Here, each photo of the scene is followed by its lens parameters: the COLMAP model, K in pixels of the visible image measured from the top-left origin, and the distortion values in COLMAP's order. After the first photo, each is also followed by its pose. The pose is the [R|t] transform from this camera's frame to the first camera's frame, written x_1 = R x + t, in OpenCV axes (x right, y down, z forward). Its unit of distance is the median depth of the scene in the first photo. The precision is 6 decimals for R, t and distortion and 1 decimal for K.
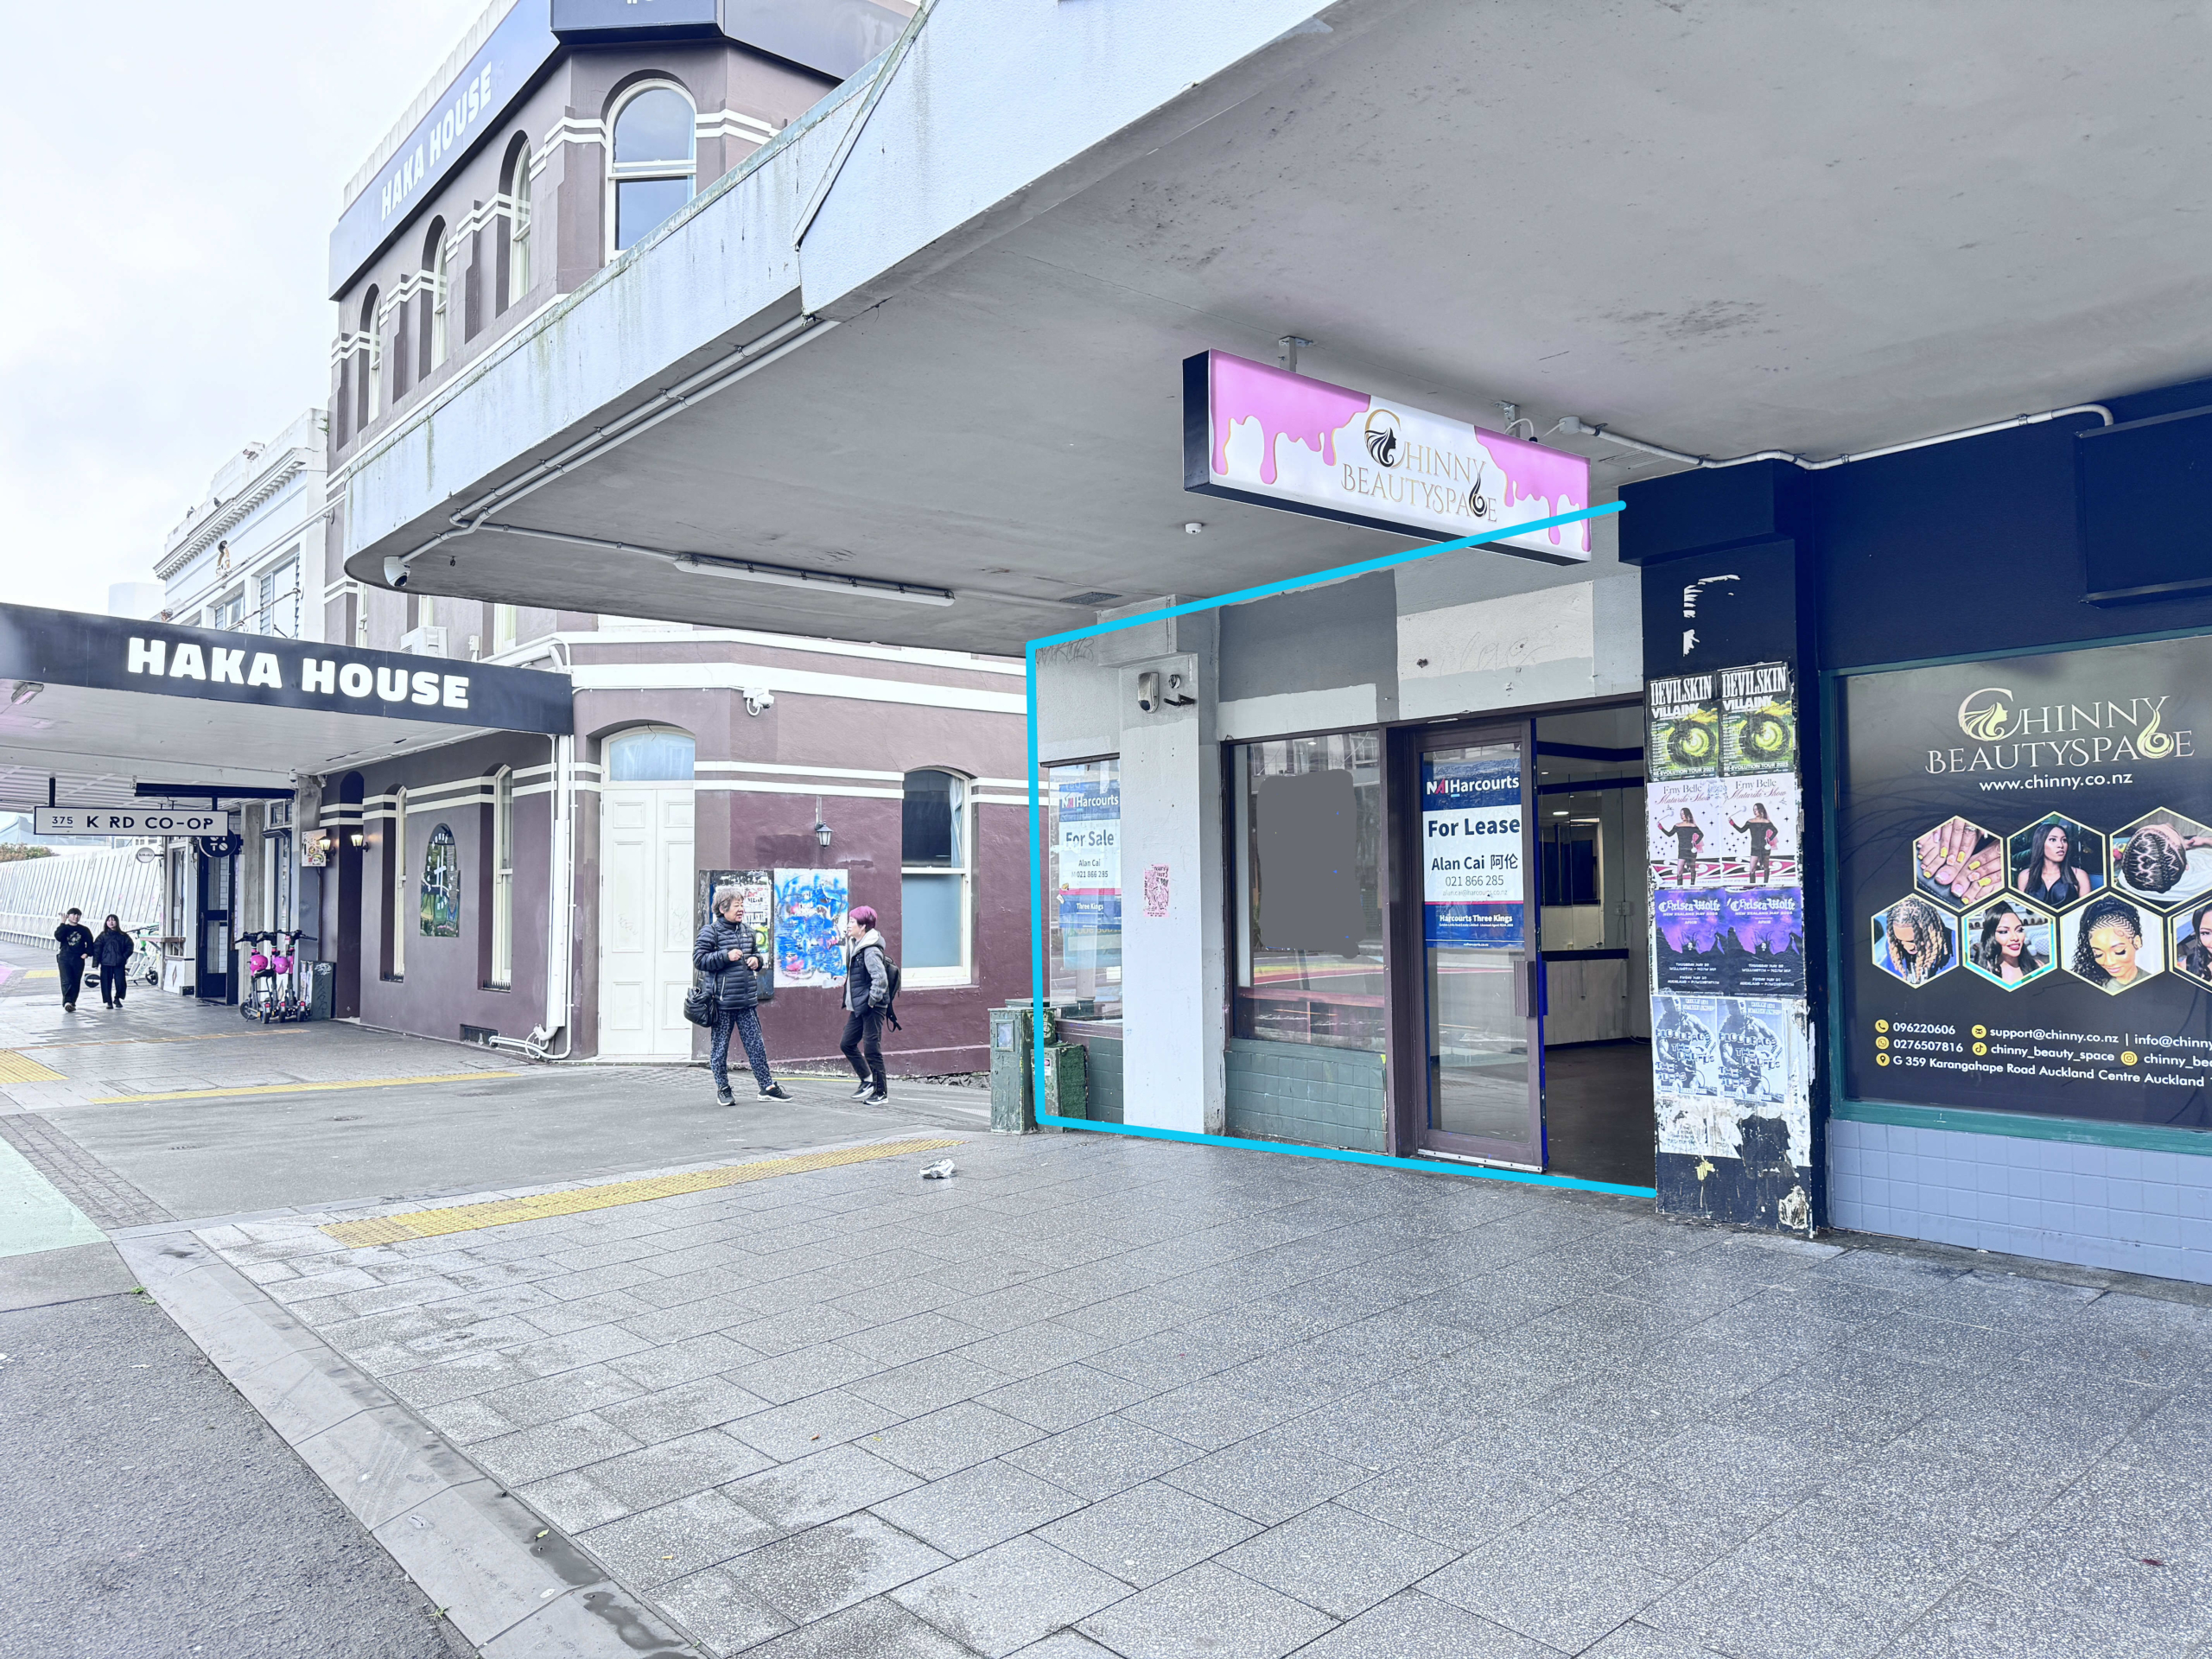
lens RADIAL K [[1531.1, 0, 1106.0], [0, 1531.1, 829.5], [0, 0, 1]] dist [-0.002084, 0.000674]
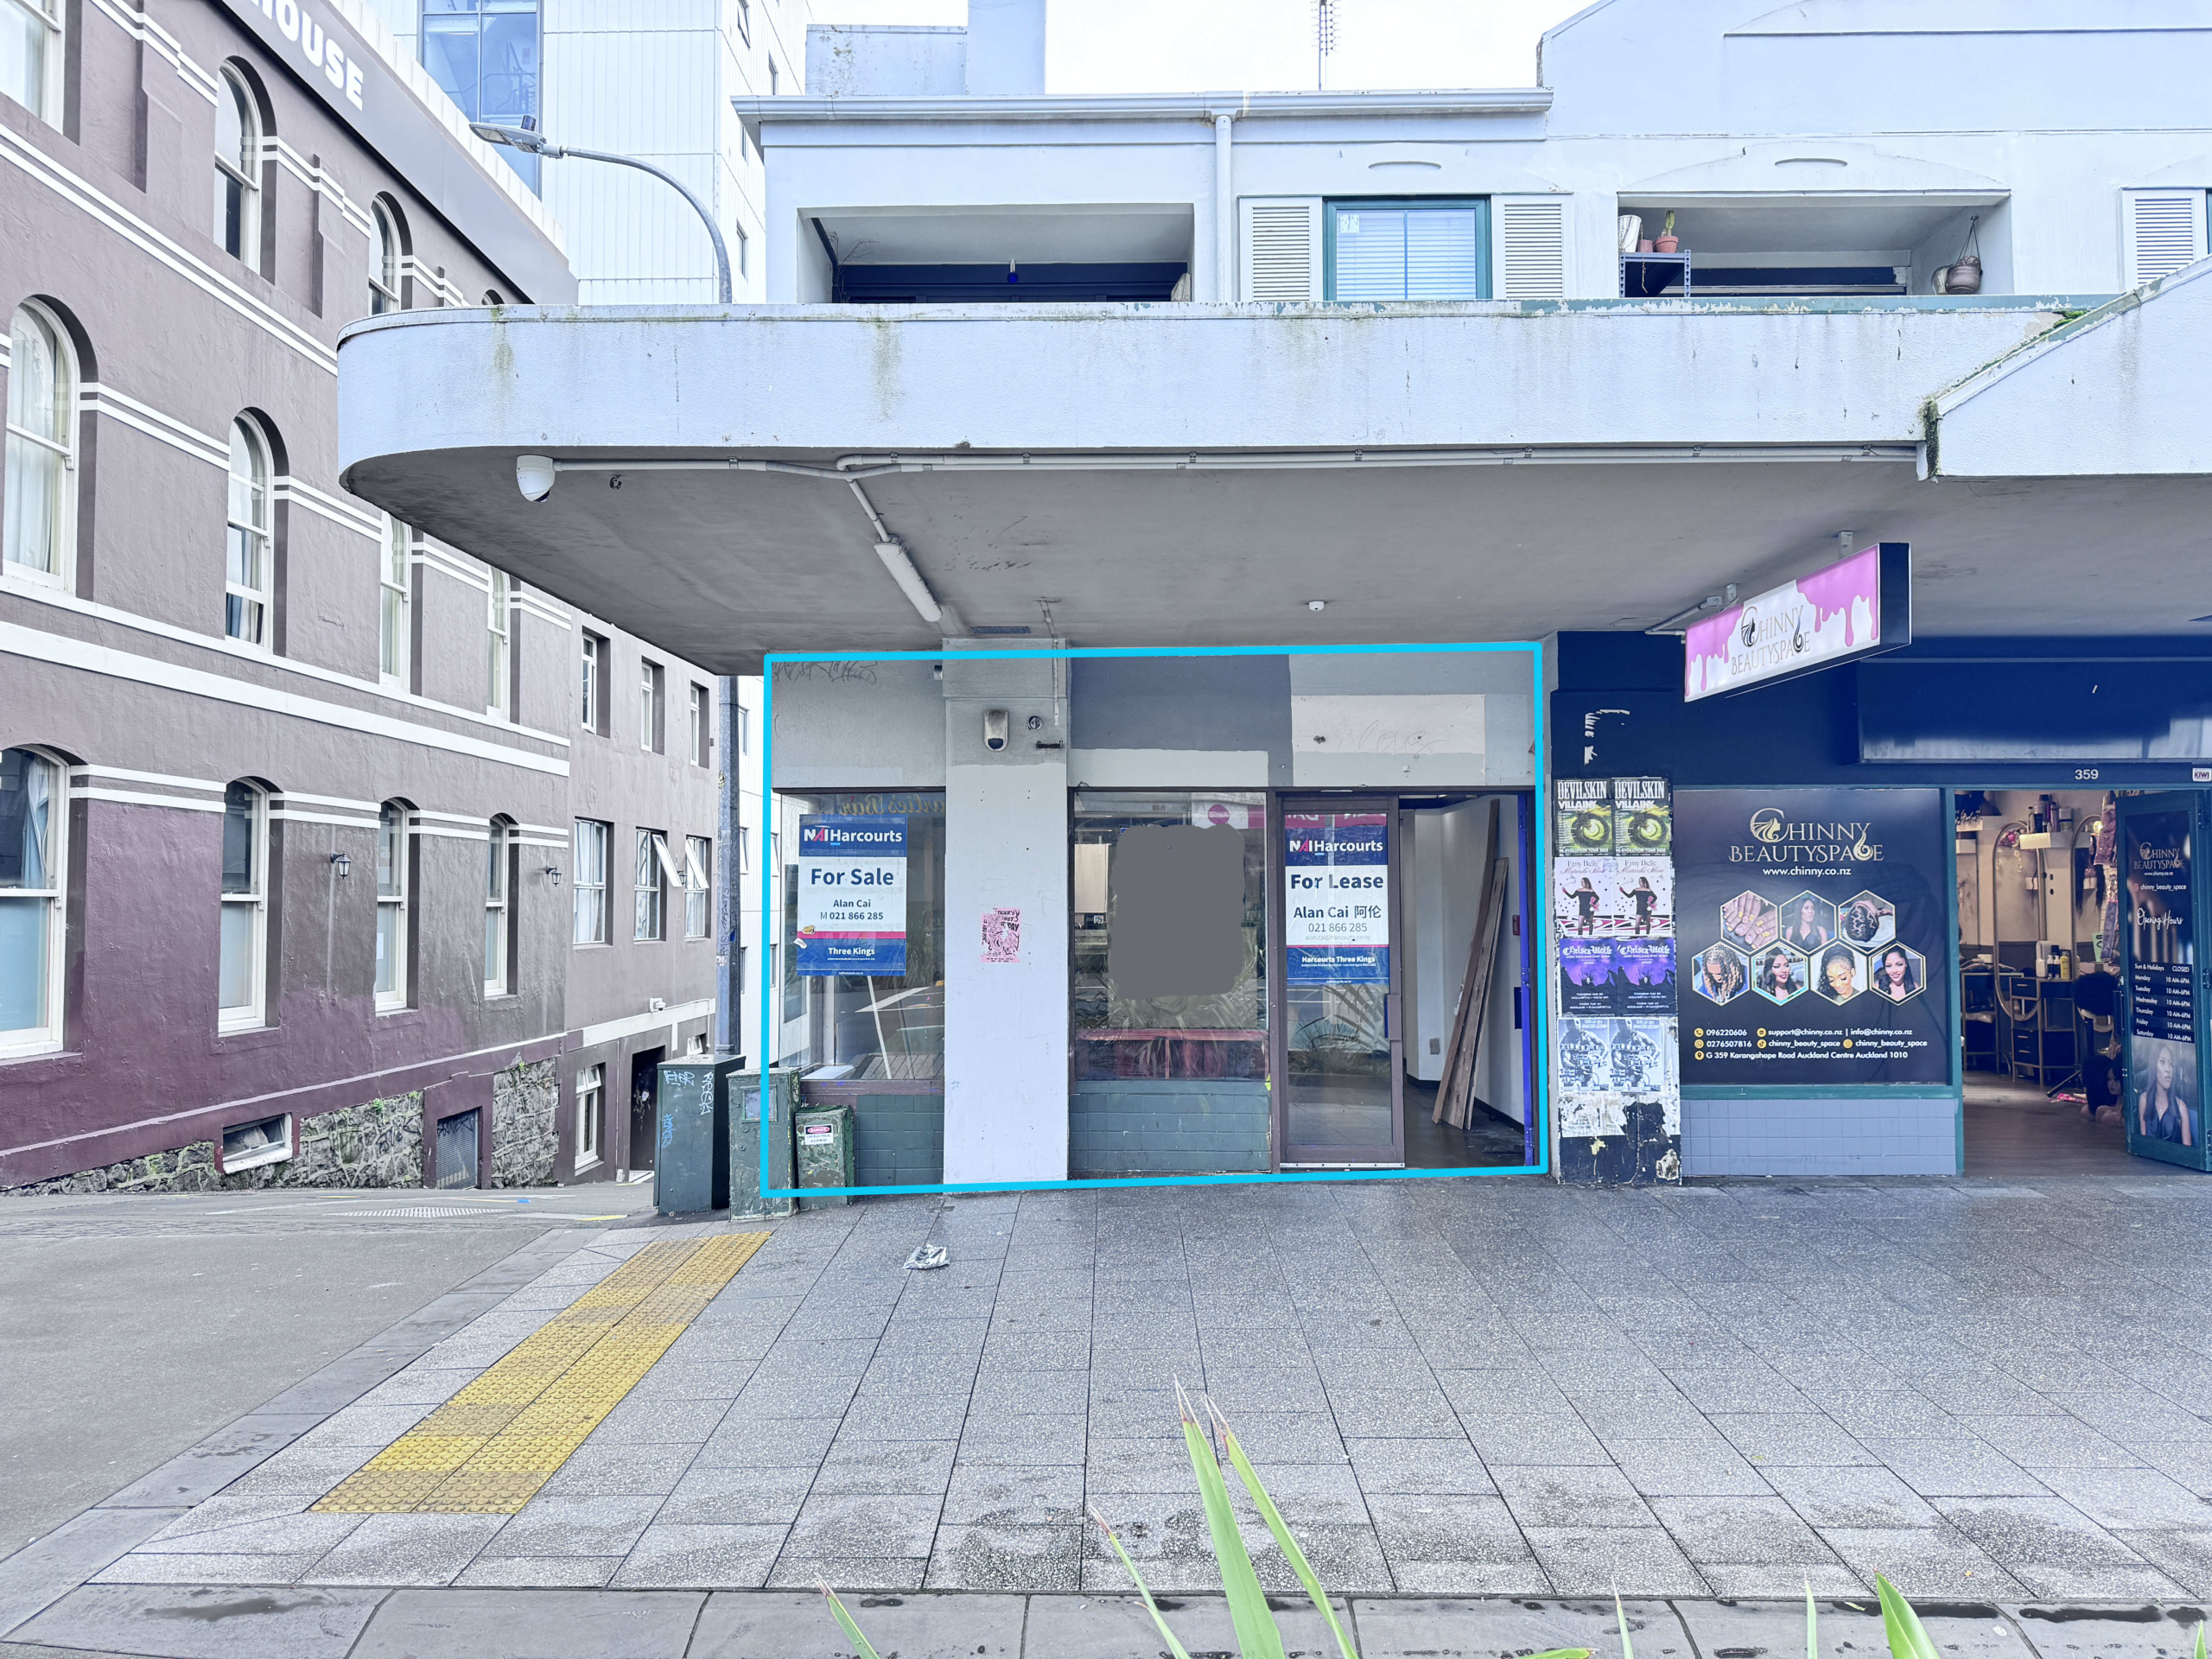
lens RADIAL K [[1539.1, 0, 1106.0], [0, 1539.1, 829.5], [0, 0, 1]] dist [0.061374, -0.052881]
pose [[0.655823, 0.039756, 0.753867, -0.954135], [-0.035749, 0.999128, -0.021591, -0.012317], [-0.754067, -0.012790, 0.656673, 0.439935]]
